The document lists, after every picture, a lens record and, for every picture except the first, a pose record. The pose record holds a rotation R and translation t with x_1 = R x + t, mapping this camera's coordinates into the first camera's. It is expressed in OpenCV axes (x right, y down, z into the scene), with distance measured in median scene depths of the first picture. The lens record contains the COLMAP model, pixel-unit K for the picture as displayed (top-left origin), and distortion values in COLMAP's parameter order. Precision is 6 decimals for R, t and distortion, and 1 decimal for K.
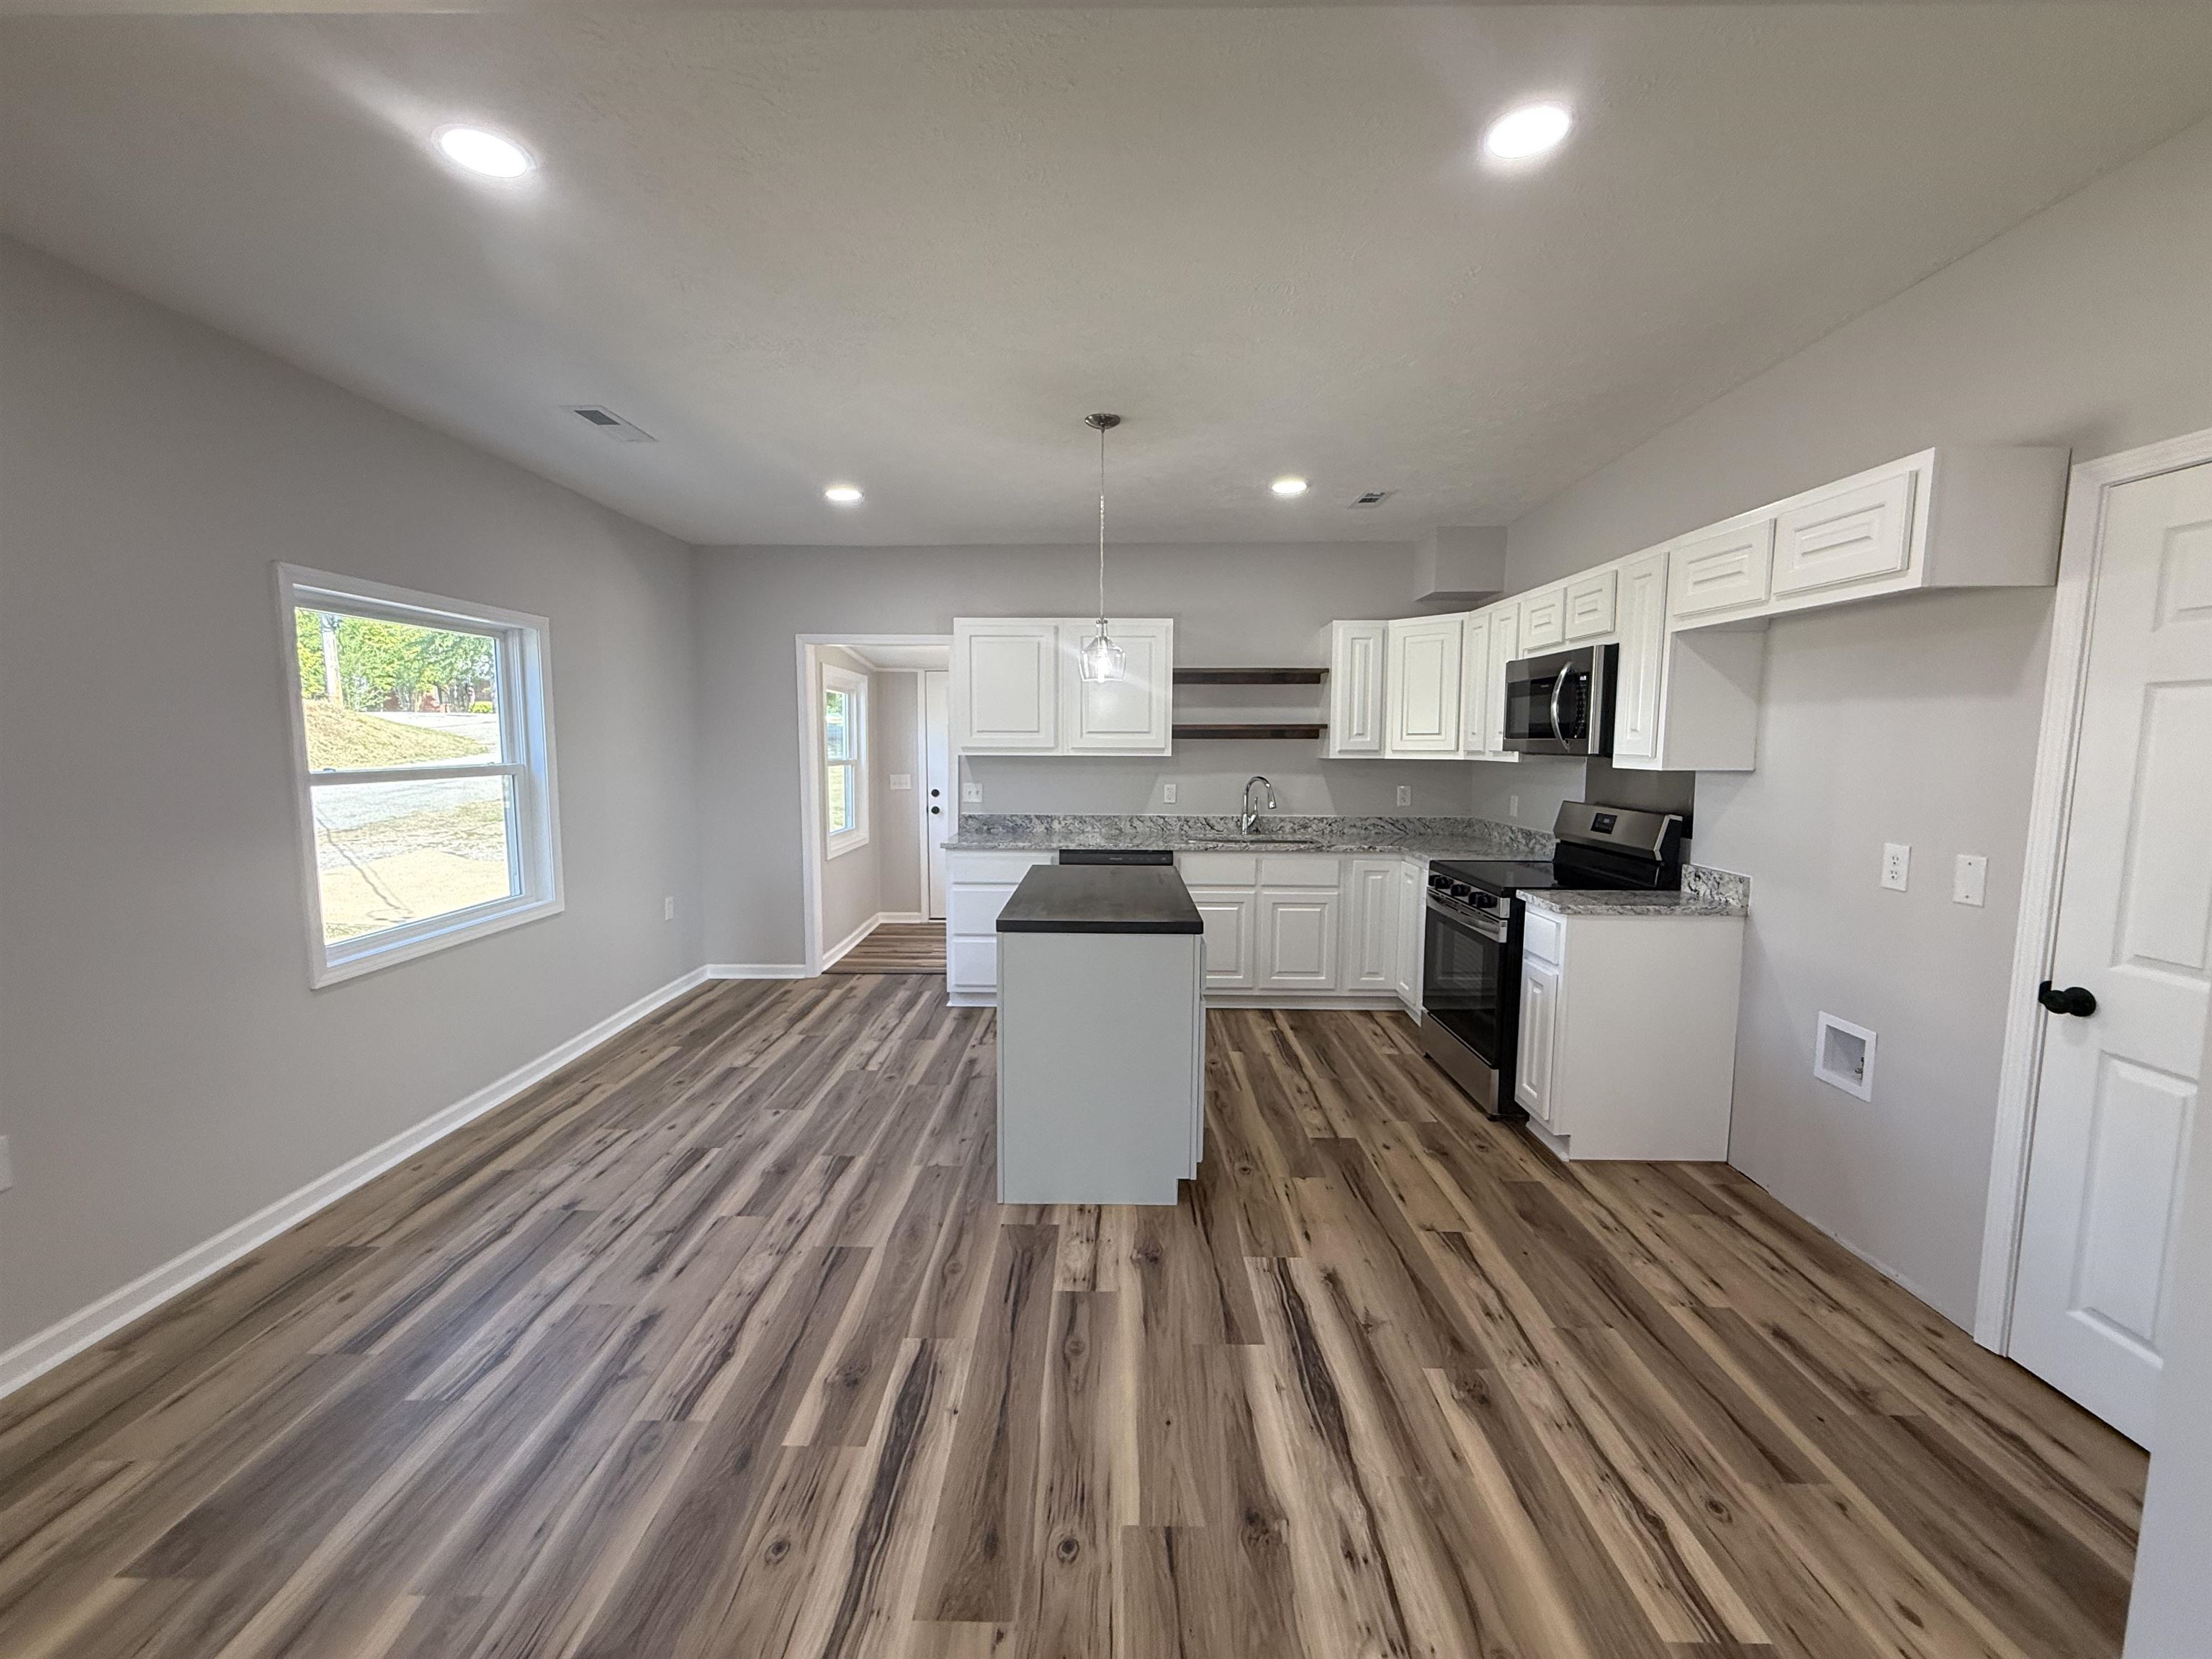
lens RADIAL K [[884.0, 0, 1101.0], [0, 884.0, 829.1], [0, 0, 1]] dist [-0.000946, 0.000500]
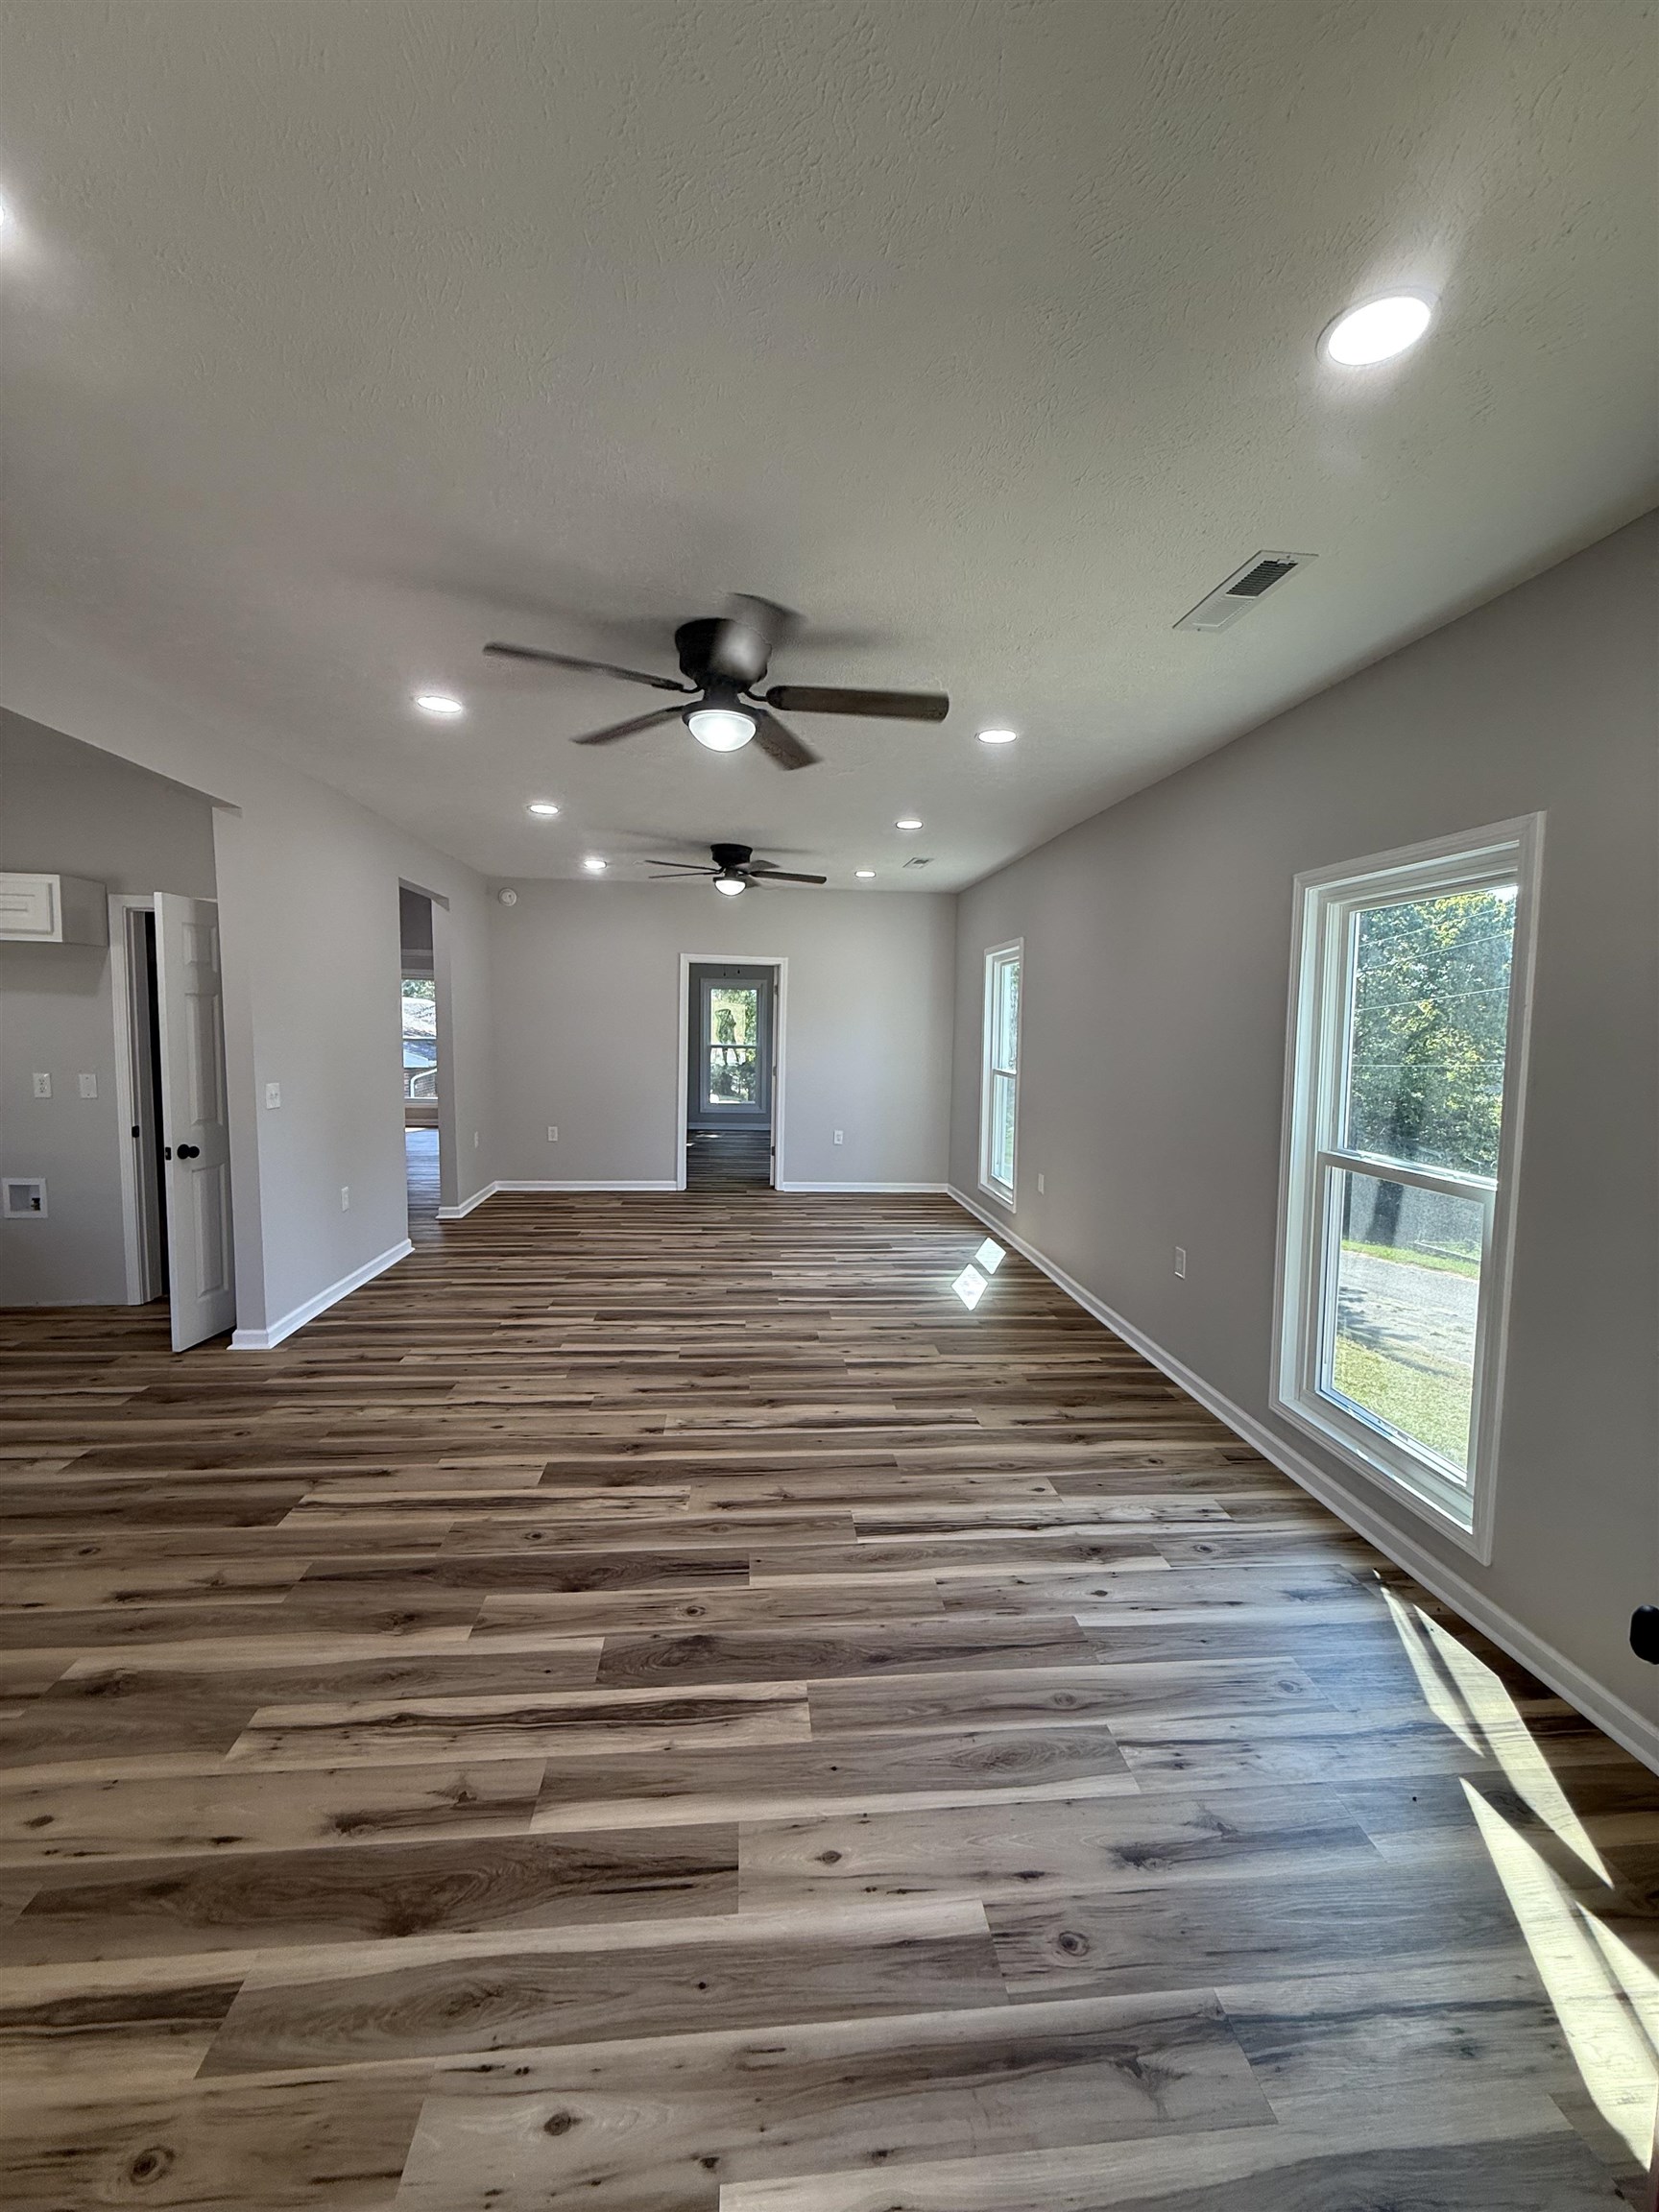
lens RADIAL K [[882.1, 0, 831.1], [0, 882.1, 1098.9], [0, 0, 1]] dist [0.000275, 0.000082]
pose [[-0.115366, -0.089974, 0.989240, -0.833562], [0.080197, 0.991795, 0.099559, 0.014460], [-0.990080, 0.090820, -0.107204, -0.316717]]
